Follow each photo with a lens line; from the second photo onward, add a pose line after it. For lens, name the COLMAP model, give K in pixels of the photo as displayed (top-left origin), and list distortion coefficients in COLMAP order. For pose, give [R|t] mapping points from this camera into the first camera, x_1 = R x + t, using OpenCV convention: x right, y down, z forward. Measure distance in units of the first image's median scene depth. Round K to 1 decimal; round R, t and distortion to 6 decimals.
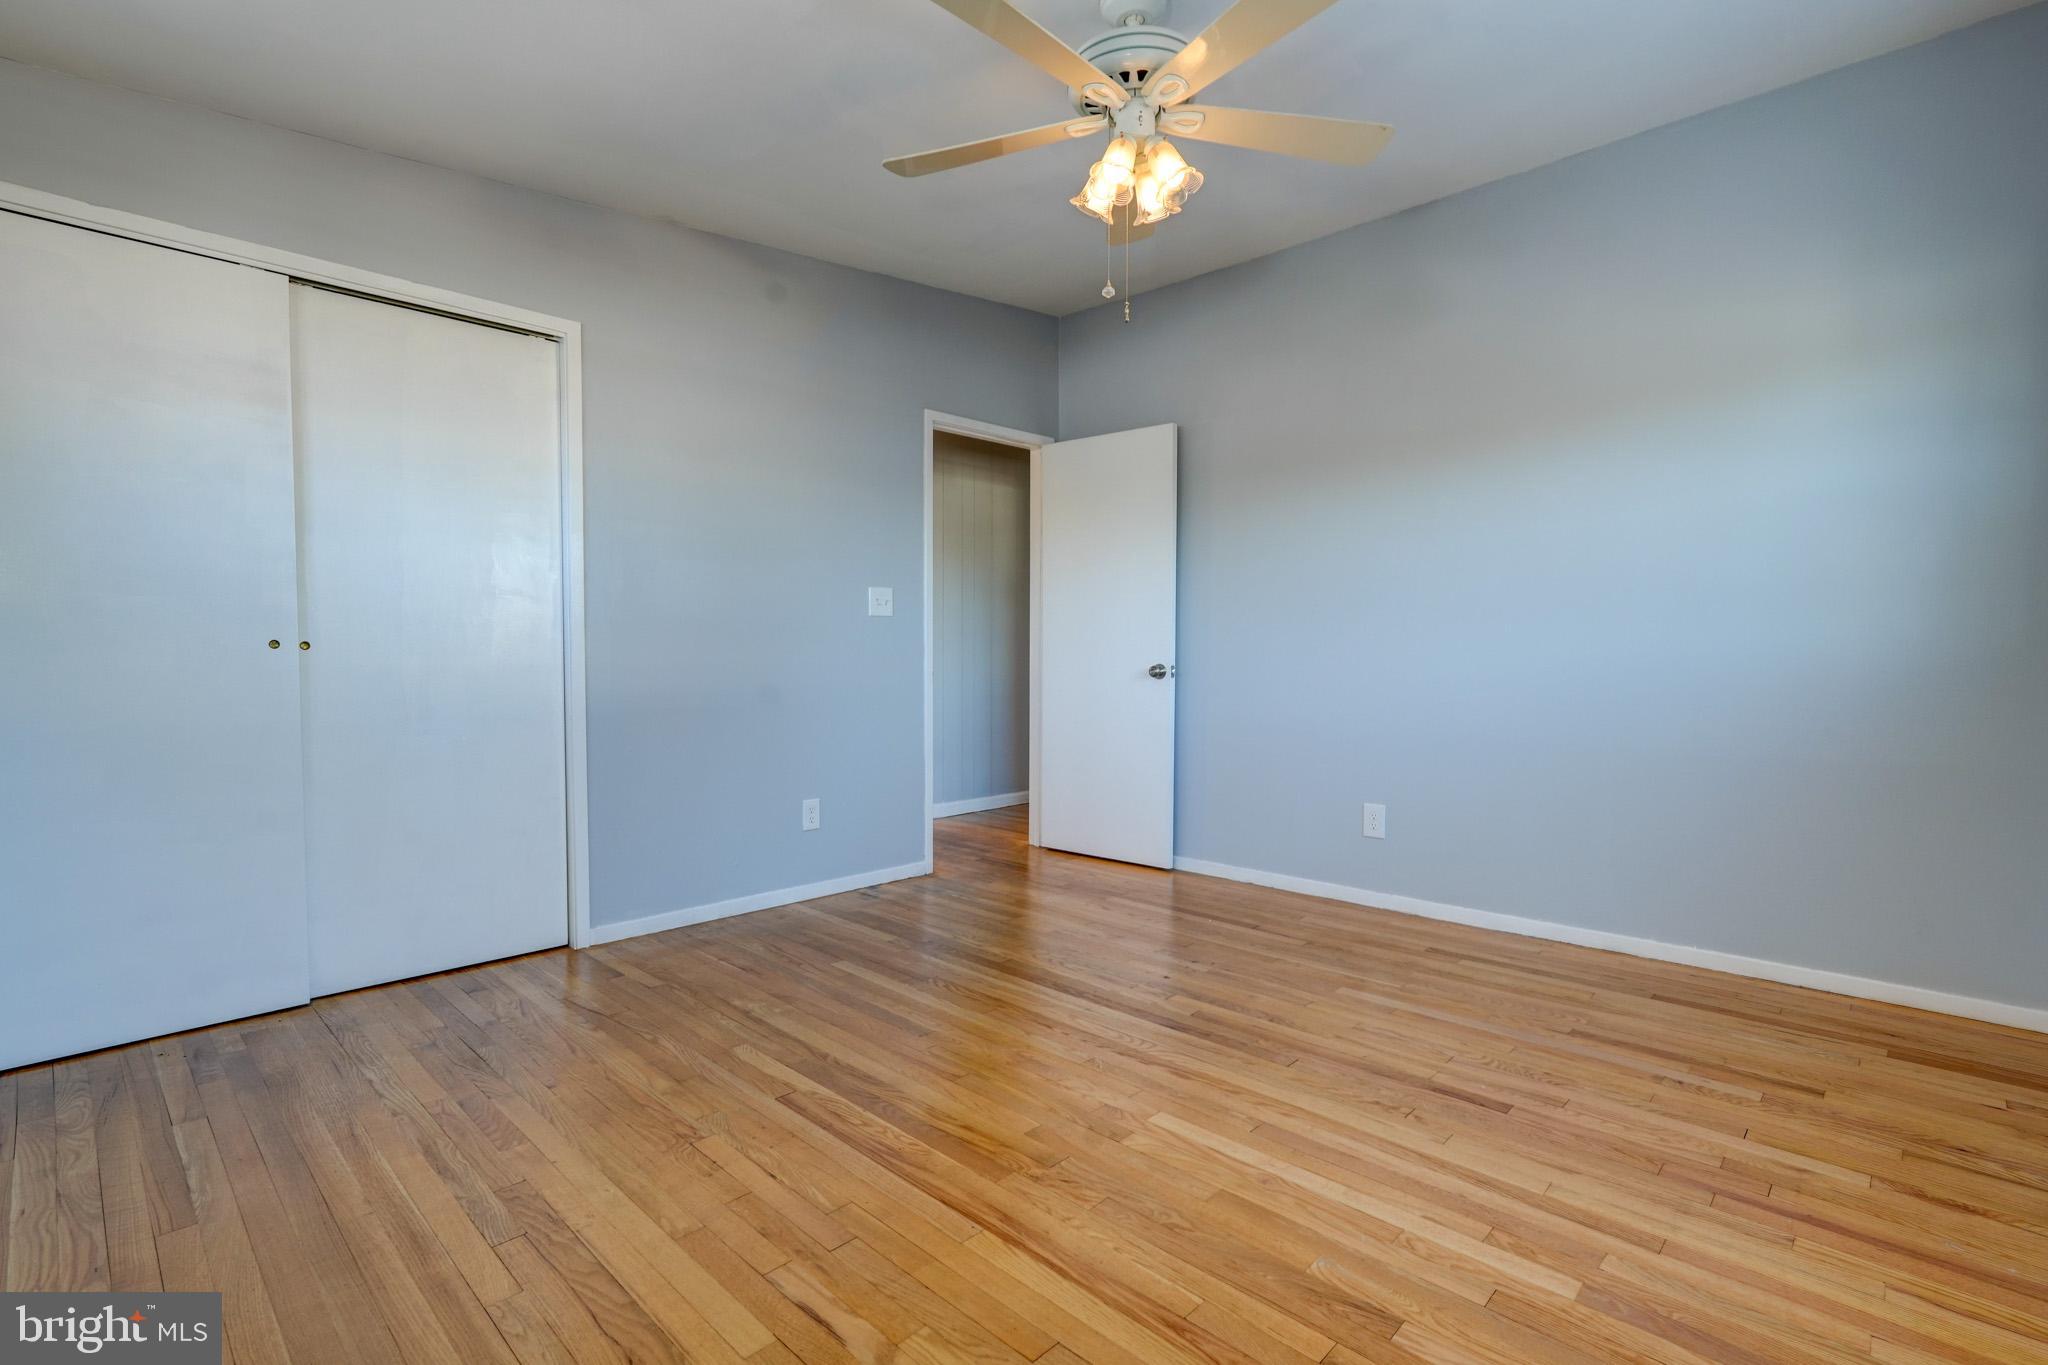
lens RADIAL K [[927.8, 0, 1024.0], [0, 927.8, 682.5], [0, 0, 1]] dist [-0.040718, 0.000215]
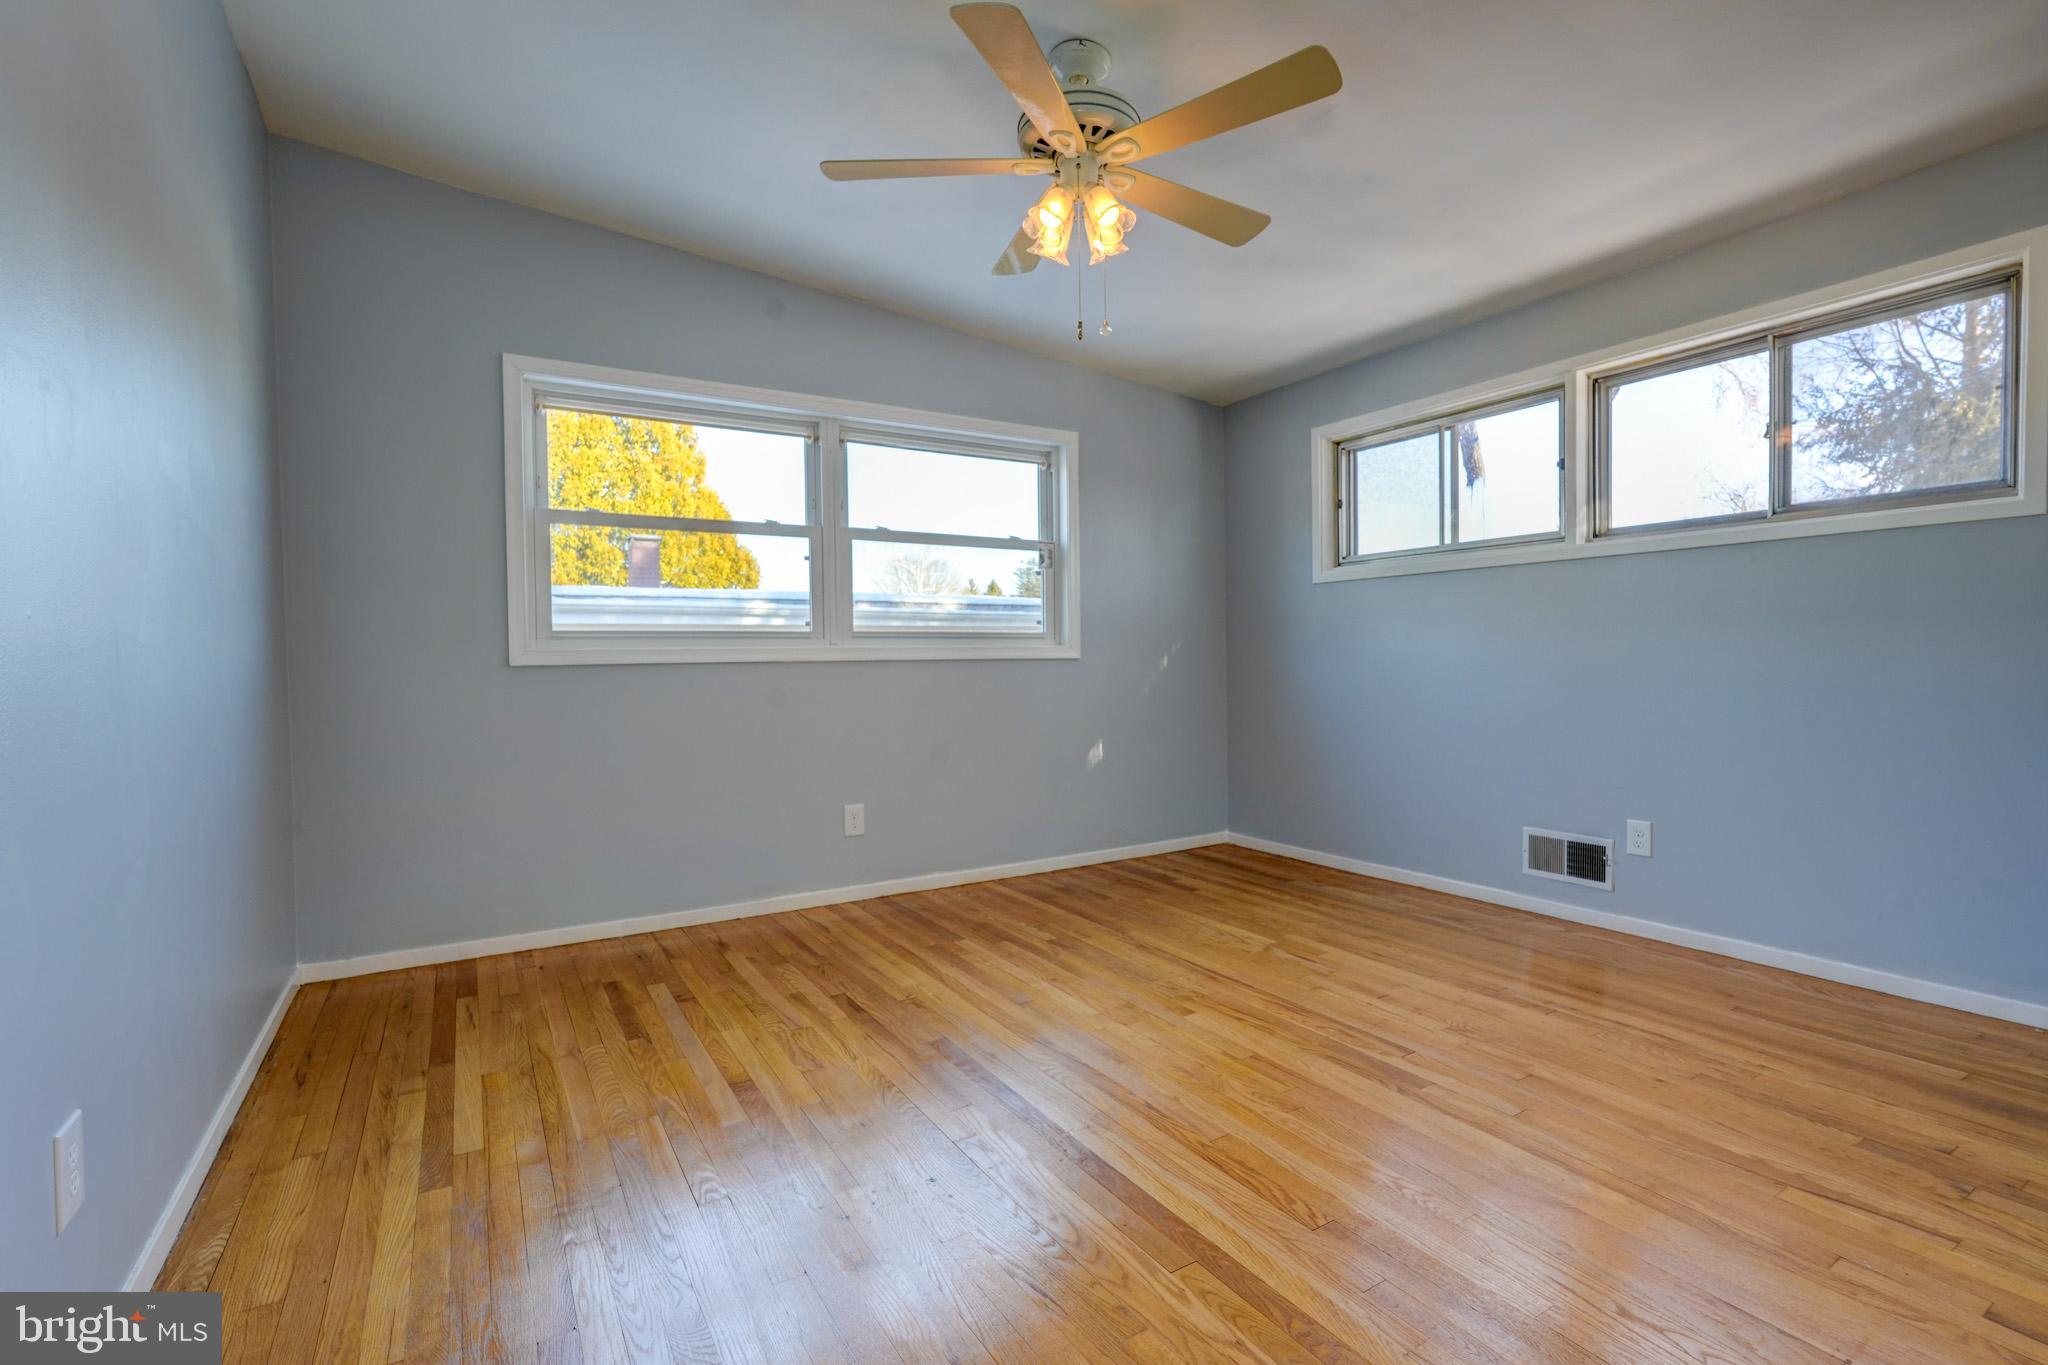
lens RADIAL K [[927.8, 0, 1024.0], [0, 927.8, 682.5], [0, 0, 1]] dist [-0.040718, 0.000215]
pose [[-0.968519, 0.007842, 0.248817, -0.093680], [0.022425, 0.998188, 0.055830, -0.075423], [-0.247929, 0.059652, -0.966940, 2.295322]]
